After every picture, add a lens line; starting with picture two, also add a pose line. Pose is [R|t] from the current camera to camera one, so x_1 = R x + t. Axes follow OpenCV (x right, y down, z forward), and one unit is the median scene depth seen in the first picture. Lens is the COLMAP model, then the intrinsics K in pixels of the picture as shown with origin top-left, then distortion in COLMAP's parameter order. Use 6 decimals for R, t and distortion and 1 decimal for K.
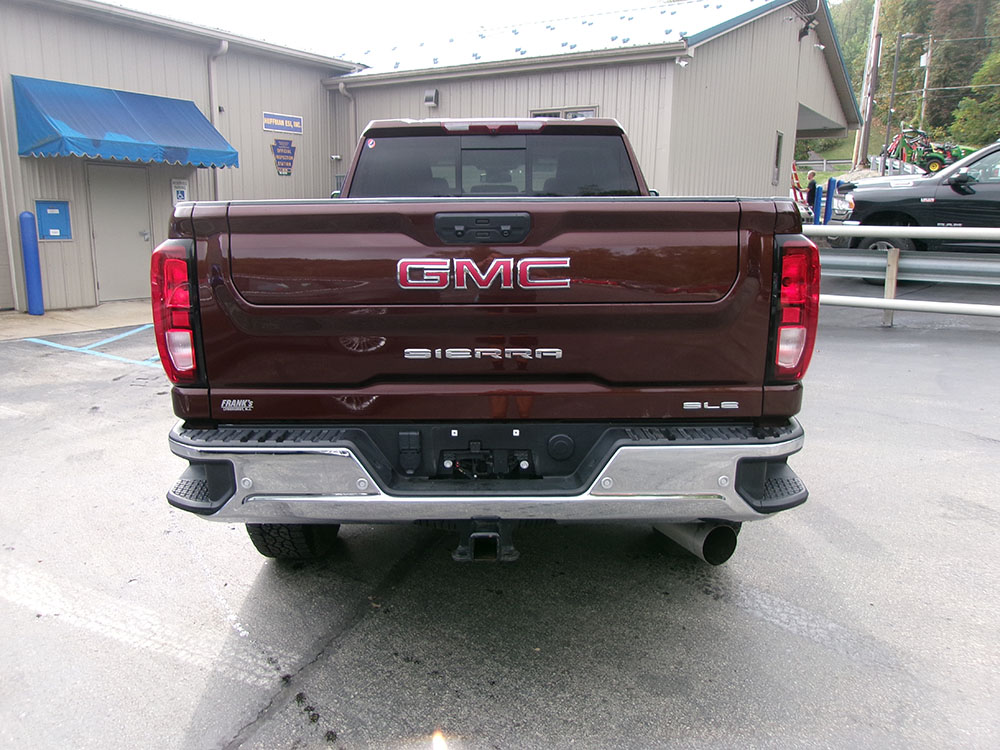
lens RADIAL K [[777.0, 0, 490.7], [0, 777.0, 371.6], [0, 0, 1]] dist [-0.038904, 0.060170]
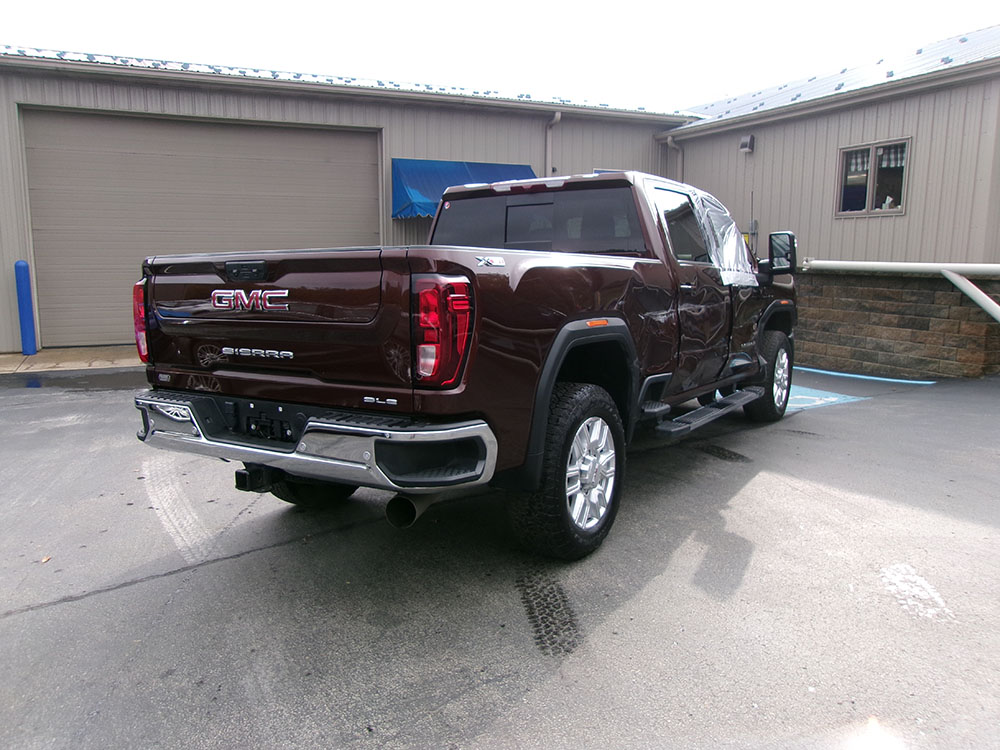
lens RADIAL K [[777.0, 0, 484.3], [0, 777.0, 363.3], [0, 0, 1]] dist [-0.038904, 0.060170]
pose [[0.846609, 0.056334, -0.529226, 0.593445], [-0.091589, 0.994969, -0.040606, 0.009134], [0.524276, 0.082849, 0.847509, -0.024345]]
